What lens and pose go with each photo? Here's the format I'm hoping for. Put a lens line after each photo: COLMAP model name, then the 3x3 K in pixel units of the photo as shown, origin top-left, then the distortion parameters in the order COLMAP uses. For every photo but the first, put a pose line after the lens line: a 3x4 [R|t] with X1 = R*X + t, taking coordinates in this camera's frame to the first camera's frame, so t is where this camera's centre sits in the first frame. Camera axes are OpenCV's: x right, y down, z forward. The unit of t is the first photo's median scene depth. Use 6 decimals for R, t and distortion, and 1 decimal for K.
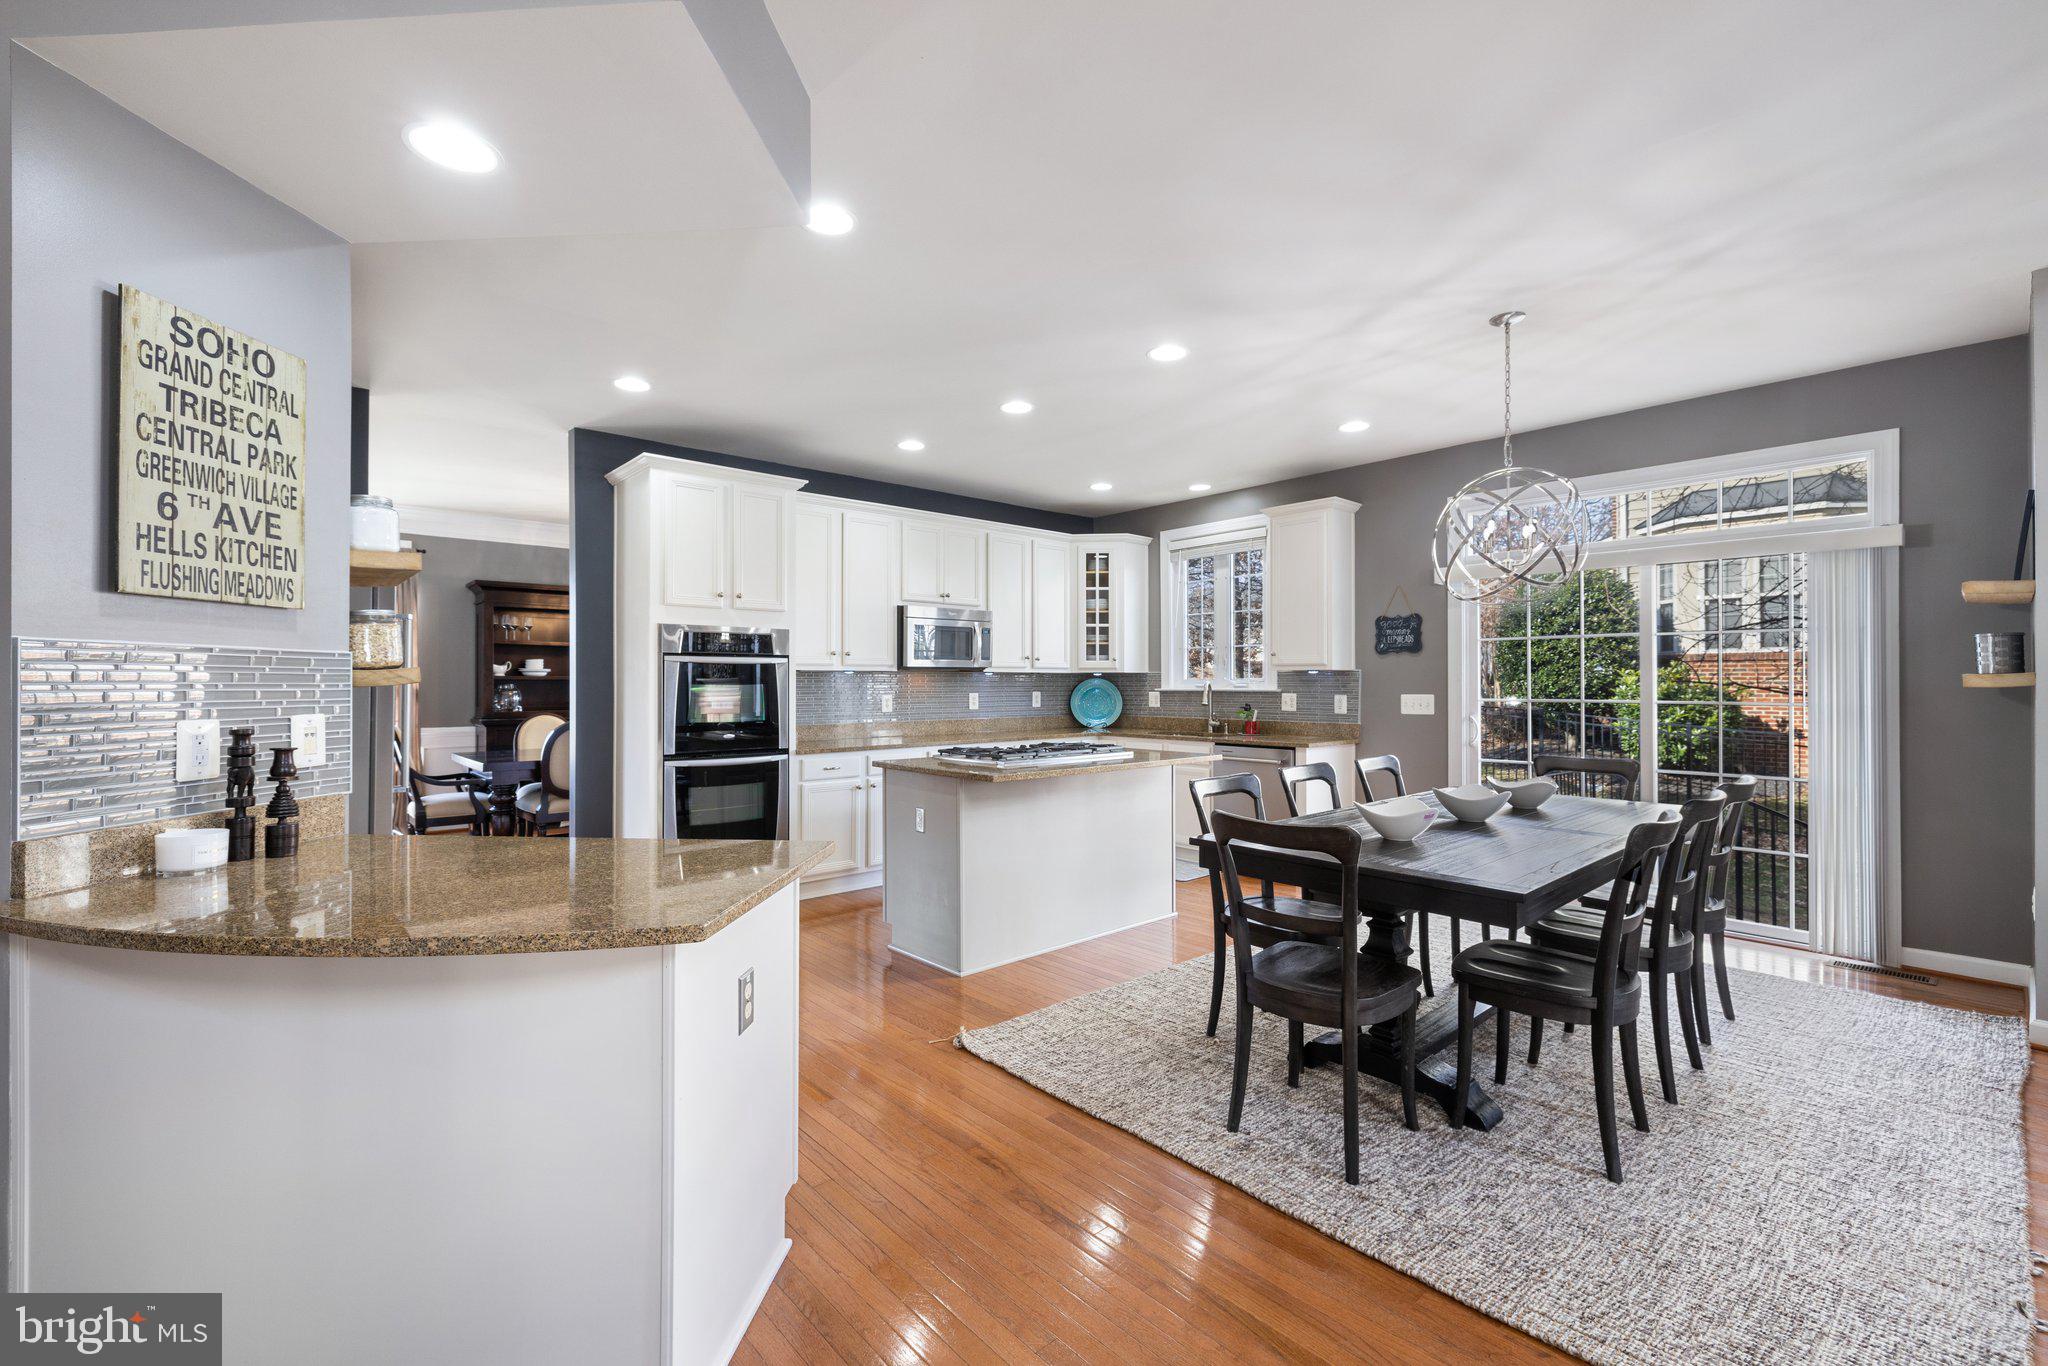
lens RADIAL K [[858.1, 0, 1009.1], [0, 858.1, 685.0], [0, 0, 1]] dist [0.005014, 0.000114]
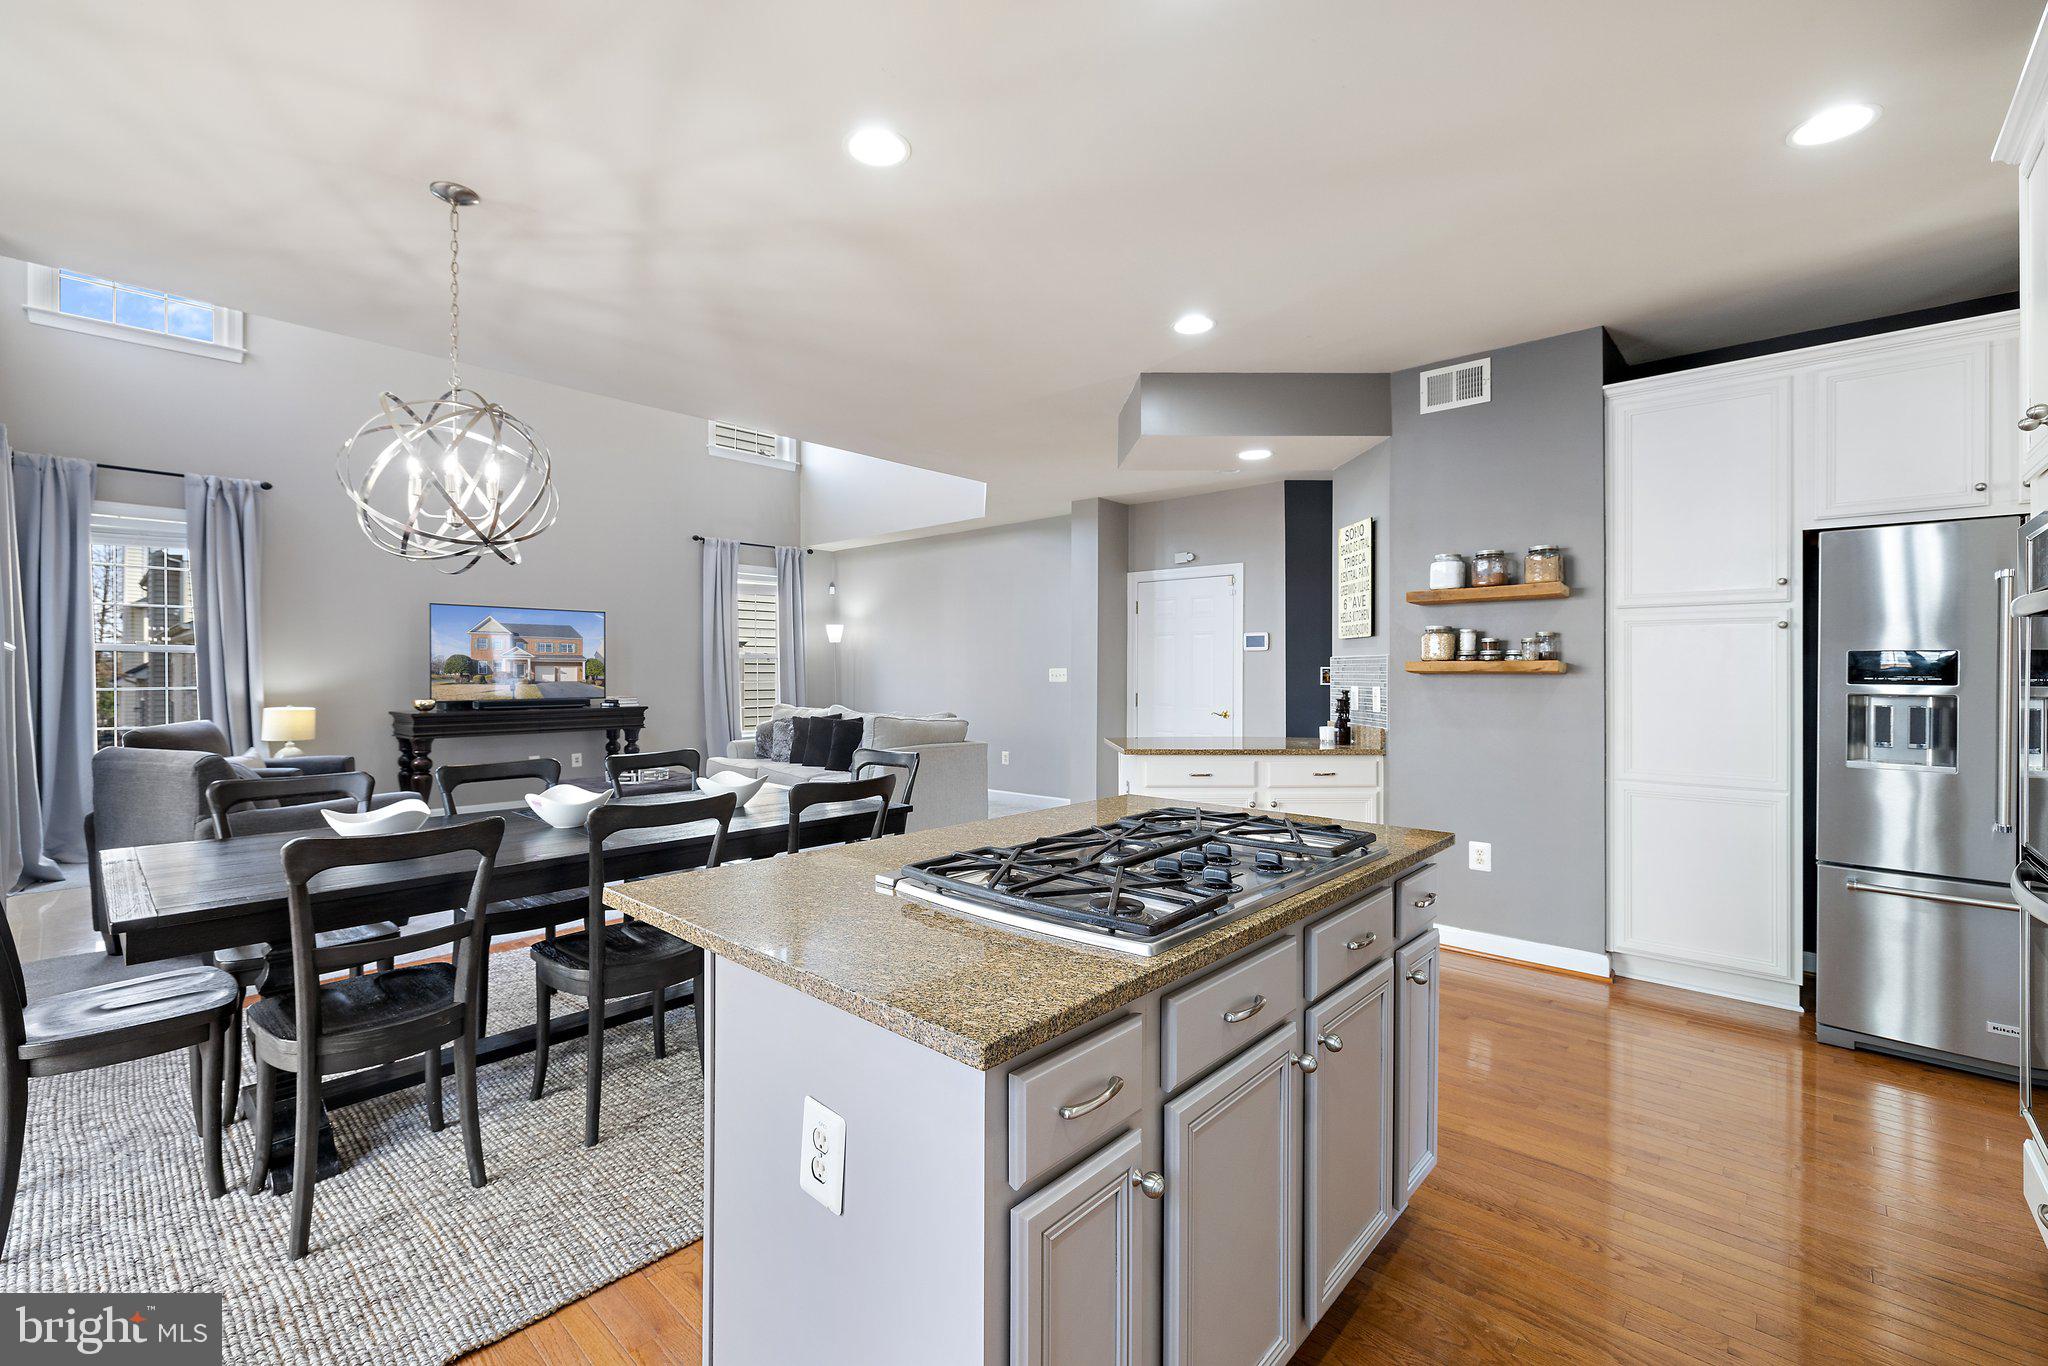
lens RADIAL K [[871.9, 0, 1007.1], [0, 871.9, 672.9], [0, 0, 1]] dist [0.002490, 0.000422]
pose [[-0.993703, -0.000141, -0.112050, 0.092204], [-0.000492, 0.999995, 0.003099, -0.001468], [0.112049, 0.003134, -0.993698, 0.936945]]
